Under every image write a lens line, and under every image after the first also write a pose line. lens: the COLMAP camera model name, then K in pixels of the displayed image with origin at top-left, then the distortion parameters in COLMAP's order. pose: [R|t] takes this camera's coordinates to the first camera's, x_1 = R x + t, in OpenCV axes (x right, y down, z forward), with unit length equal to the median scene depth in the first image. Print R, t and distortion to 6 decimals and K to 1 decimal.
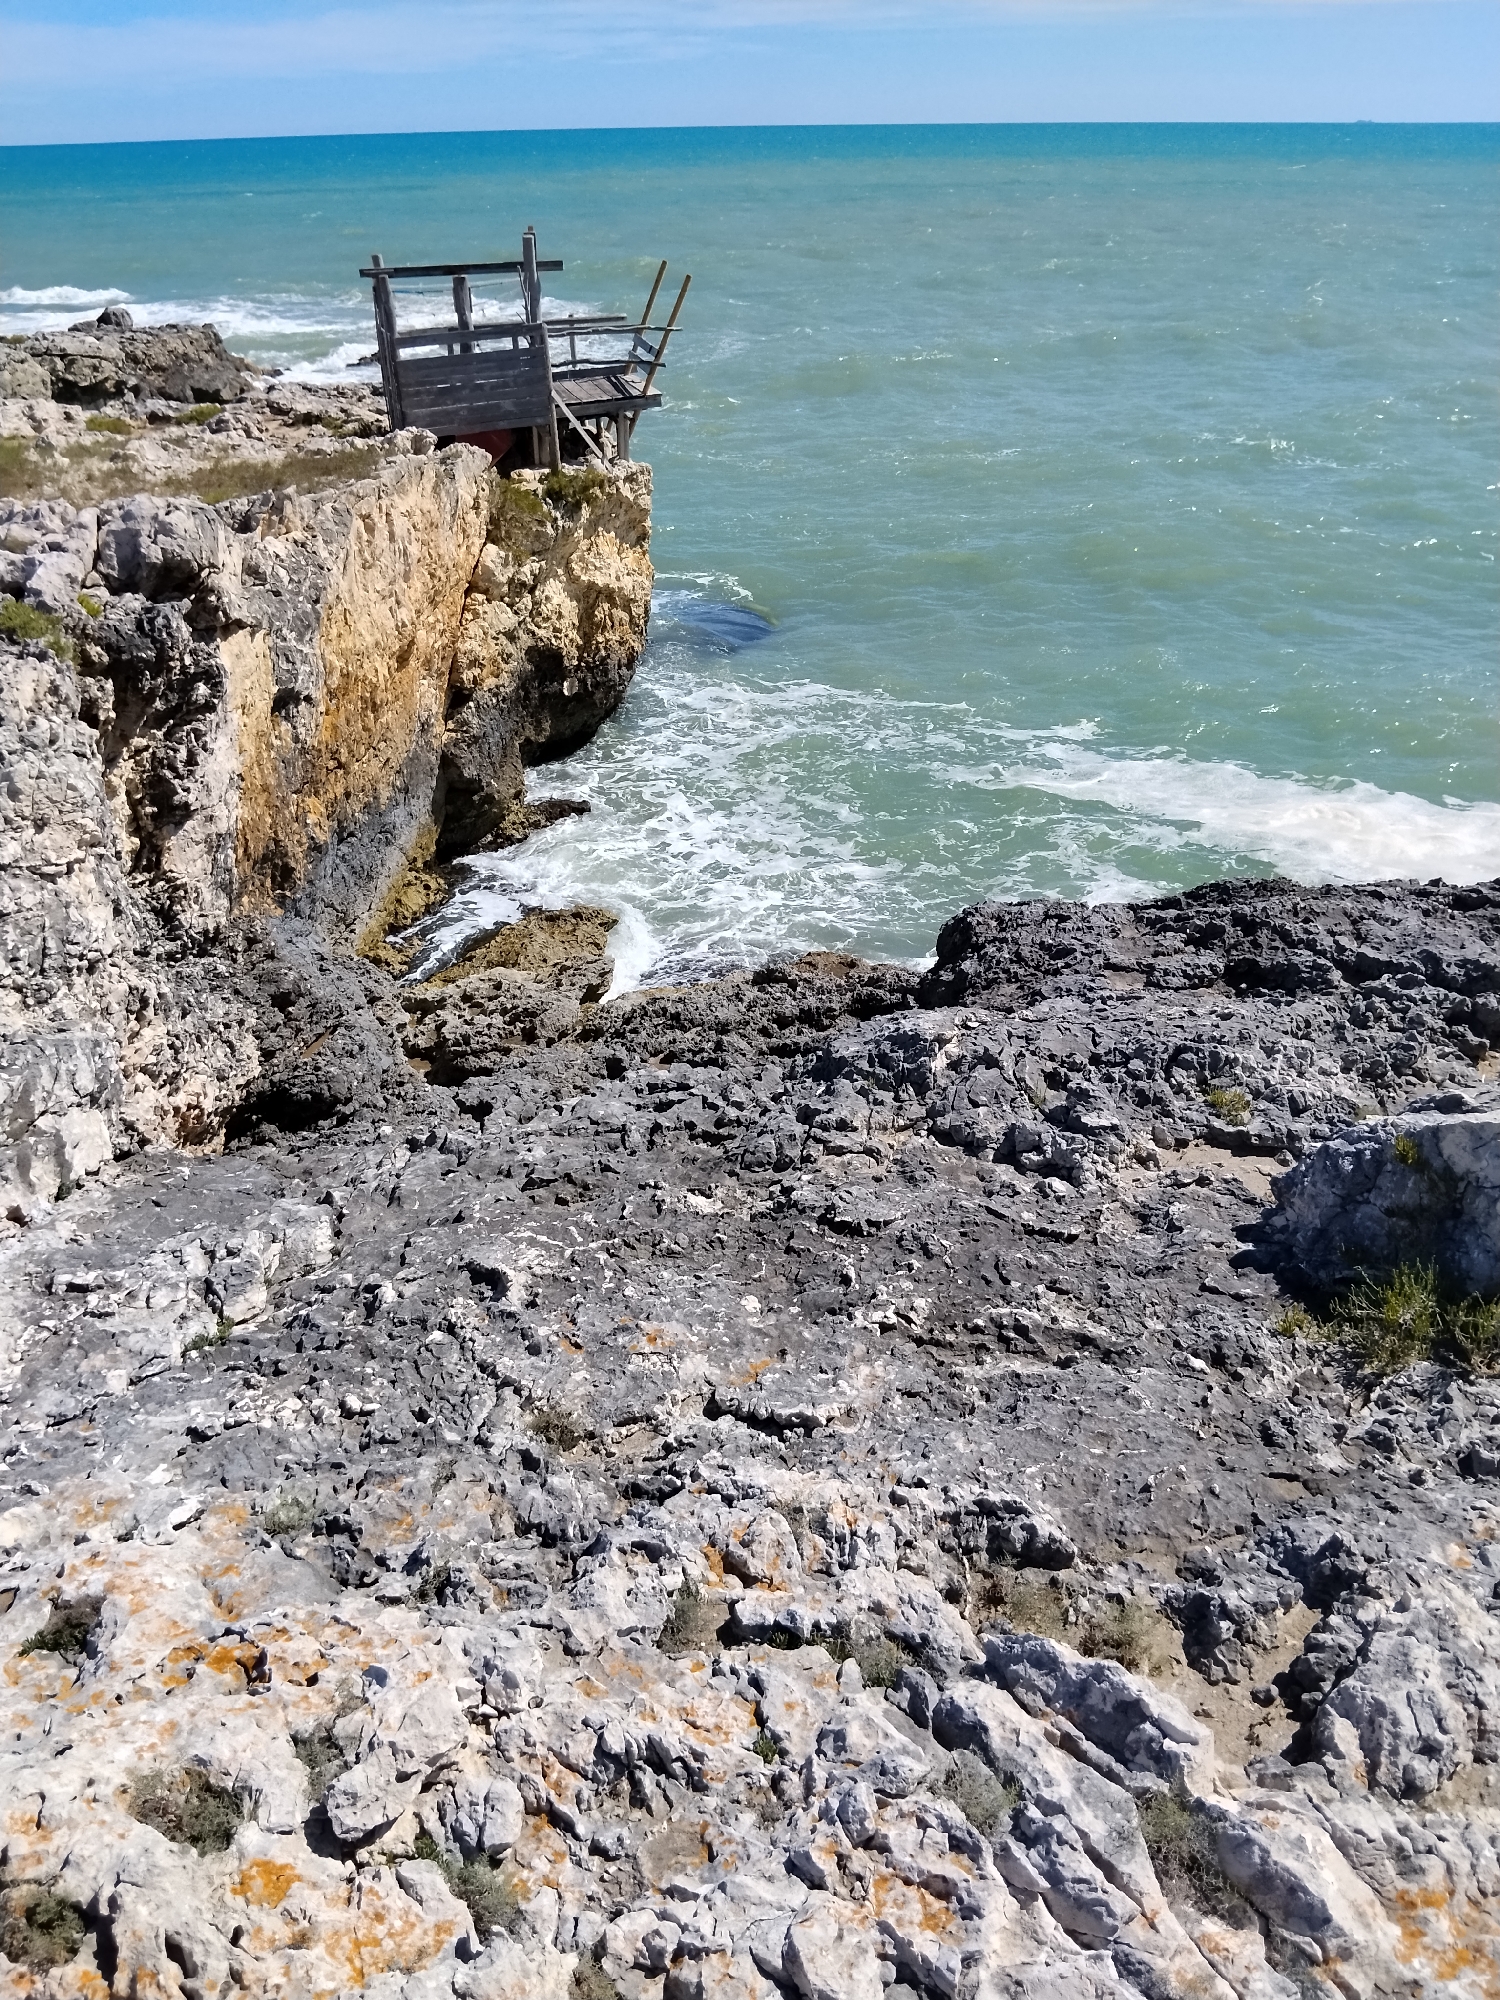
lens RADIAL K [[1585.7, 0, 743.3], [0, 1585.7, 990.0], [0, 0, 1]] dist [0.140309, -0.280174]
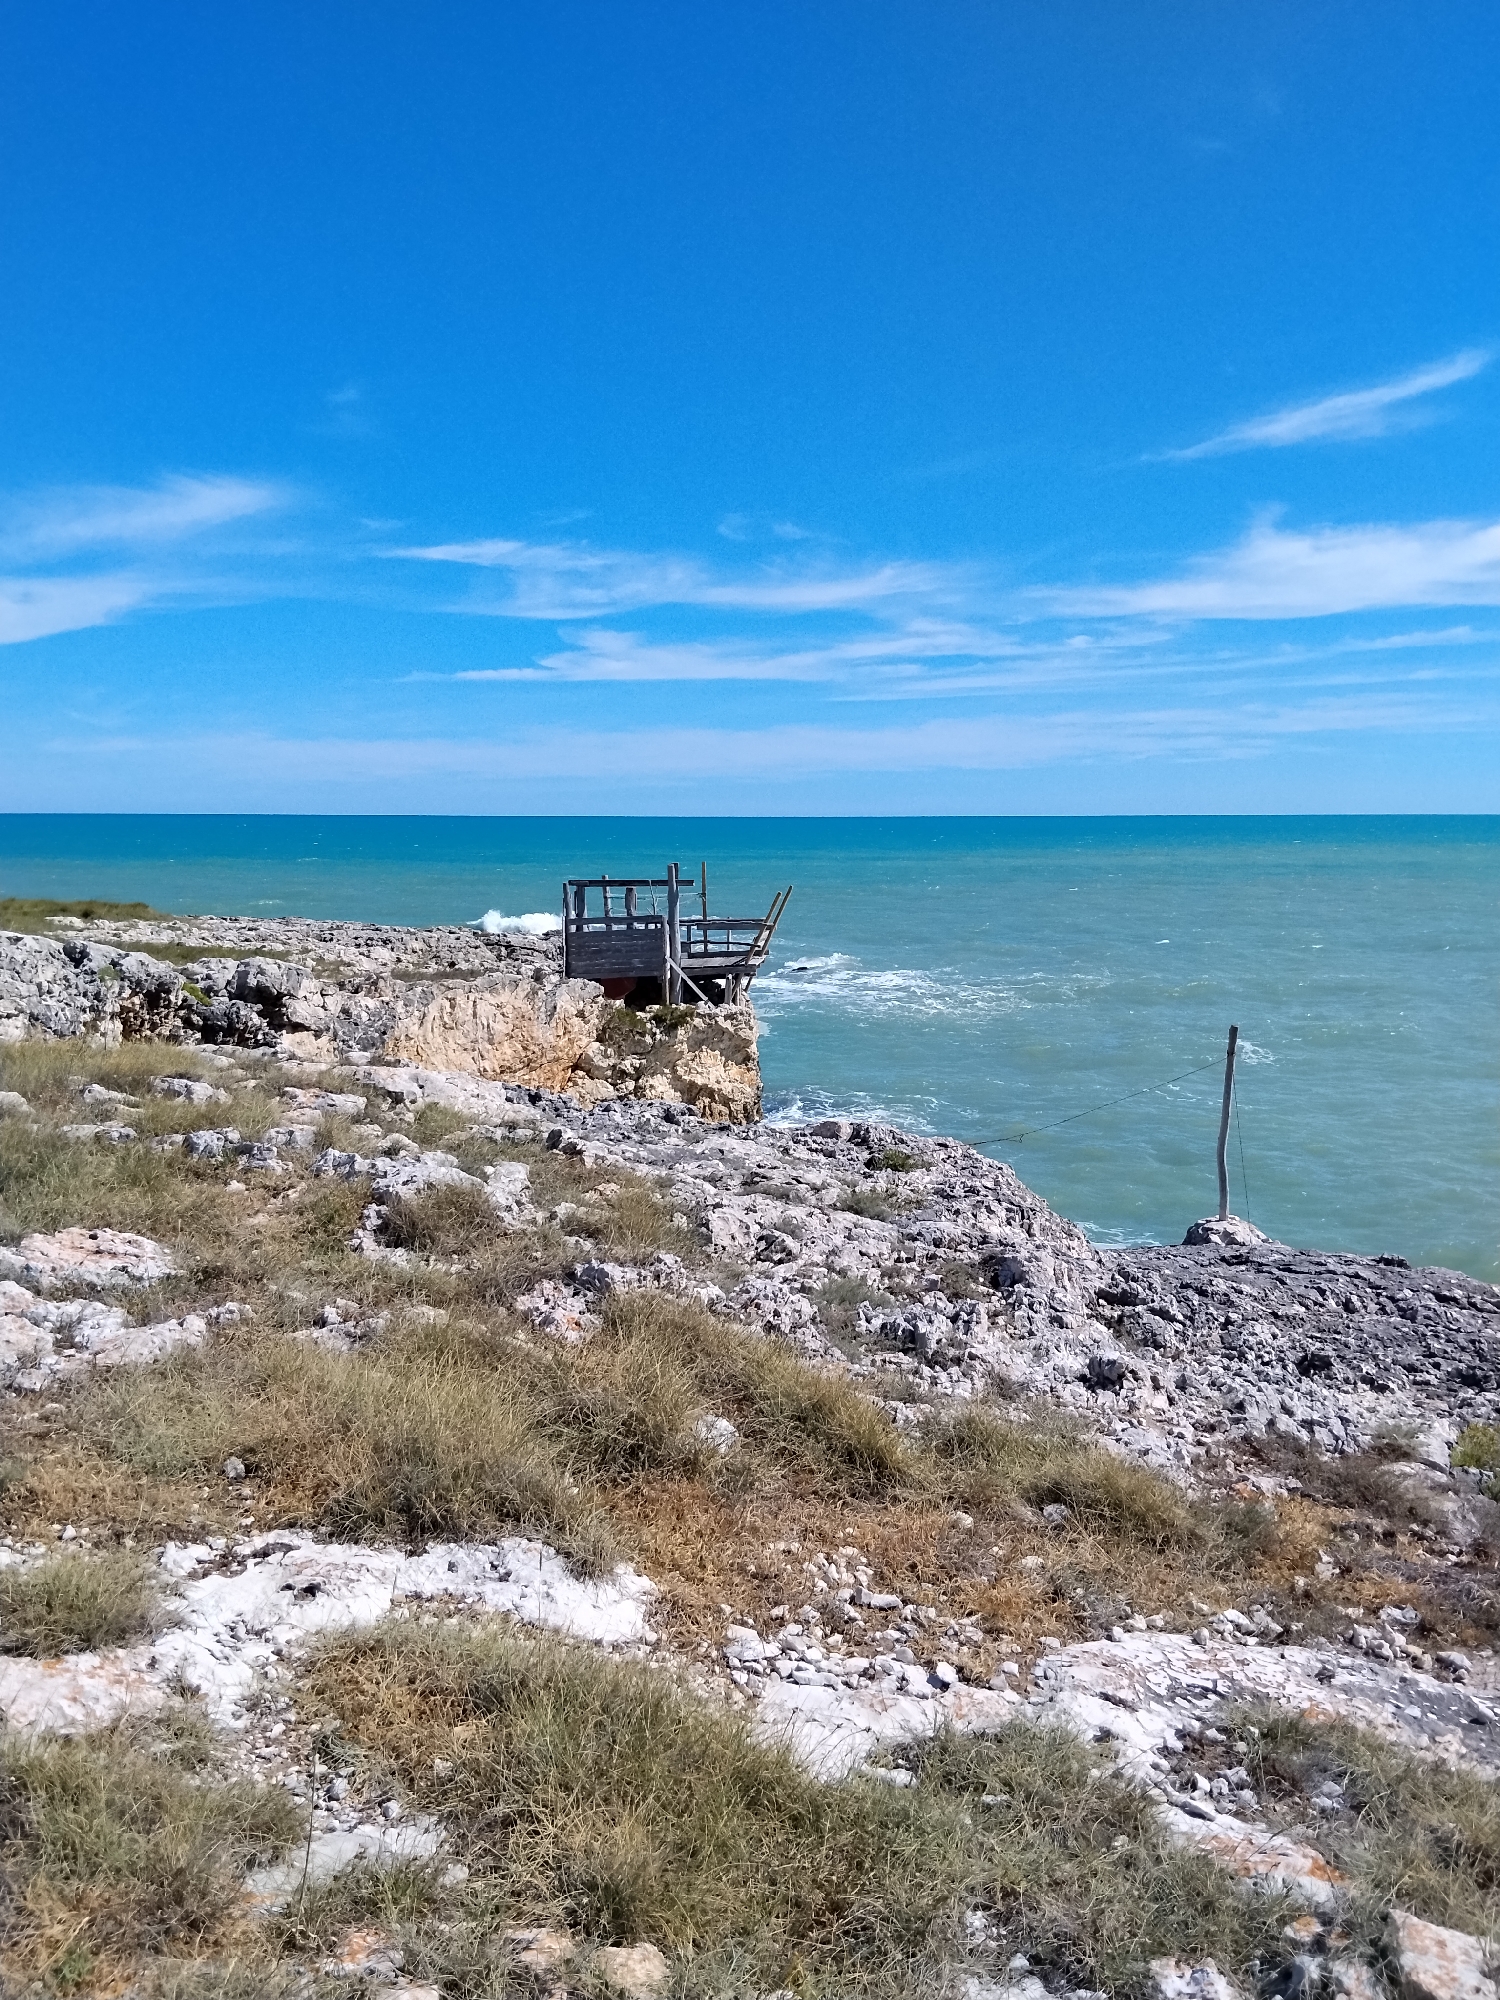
lens RADIAL K [[1585.7, 0, 743.3], [0, 1585.7, 990.0], [0, 0, 1]] dist [0.140309, -0.280174]
pose [[0.945002, 0.053832, -0.322605, 0.431598], [-0.169733, 0.923860, -0.343036, 0.159764], [0.279576, 0.378927, 0.882186, -0.290079]]
